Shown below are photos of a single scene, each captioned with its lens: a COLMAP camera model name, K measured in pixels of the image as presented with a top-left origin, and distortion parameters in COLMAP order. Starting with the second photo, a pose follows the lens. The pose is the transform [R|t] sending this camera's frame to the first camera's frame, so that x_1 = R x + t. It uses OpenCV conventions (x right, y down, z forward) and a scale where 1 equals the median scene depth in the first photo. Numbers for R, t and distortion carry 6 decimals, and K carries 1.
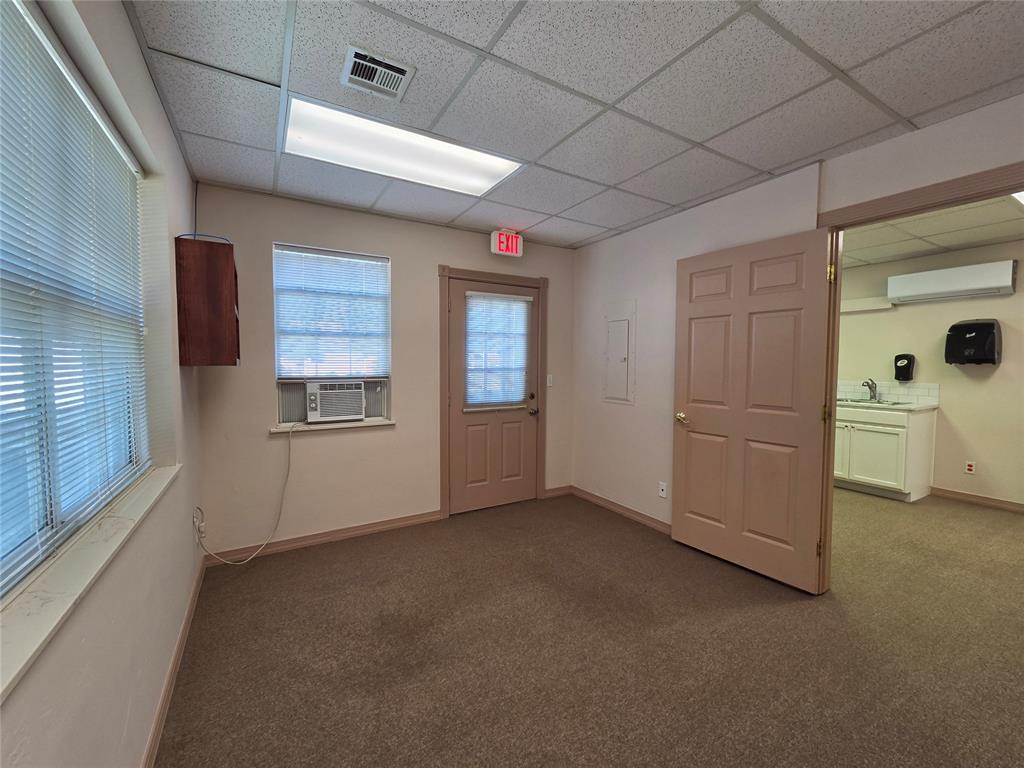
lens RADIAL K [[424.7, 0, 505.5], [0, 424.7, 382.8], [0, 0, 1]] dist [0.002276, 0.000130]
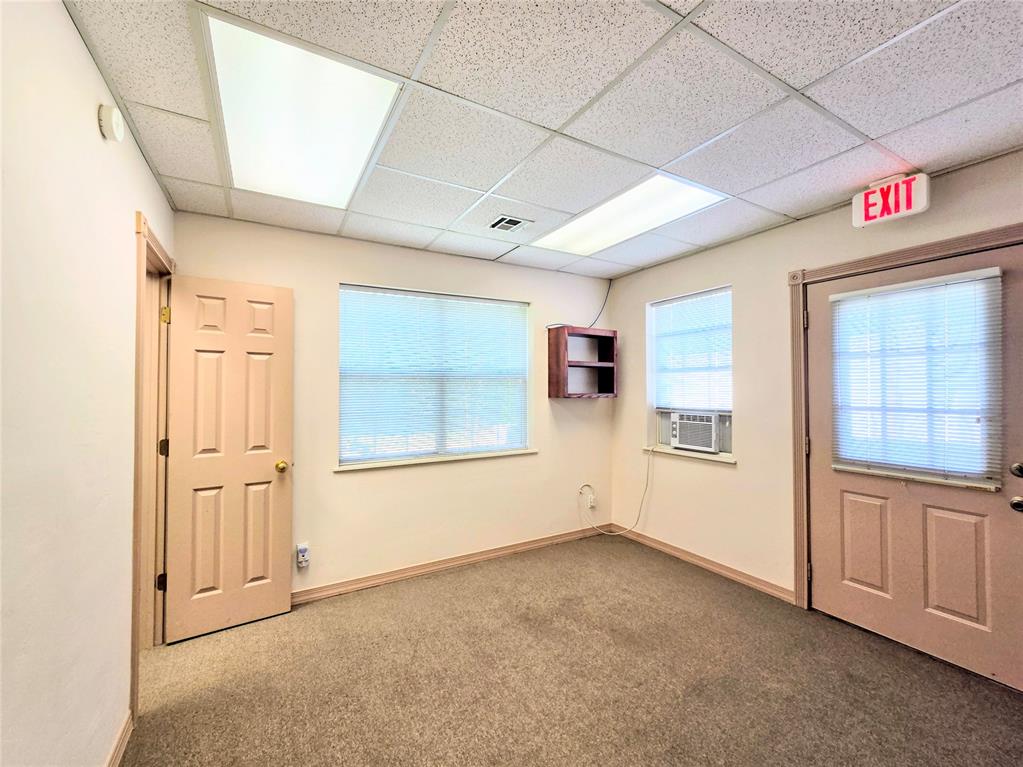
lens RADIAL K [[424.3, 0, 505.1], [0, 424.3, 382.3], [0, 0, 1]] dist [0.002276, 0.000130]
pose [[-0.018338, -0.017842, -0.999673, 0.626448], [-0.042982, 0.998931, -0.017041, -0.038205], [0.998908, 0.042655, -0.019085, 0.491174]]
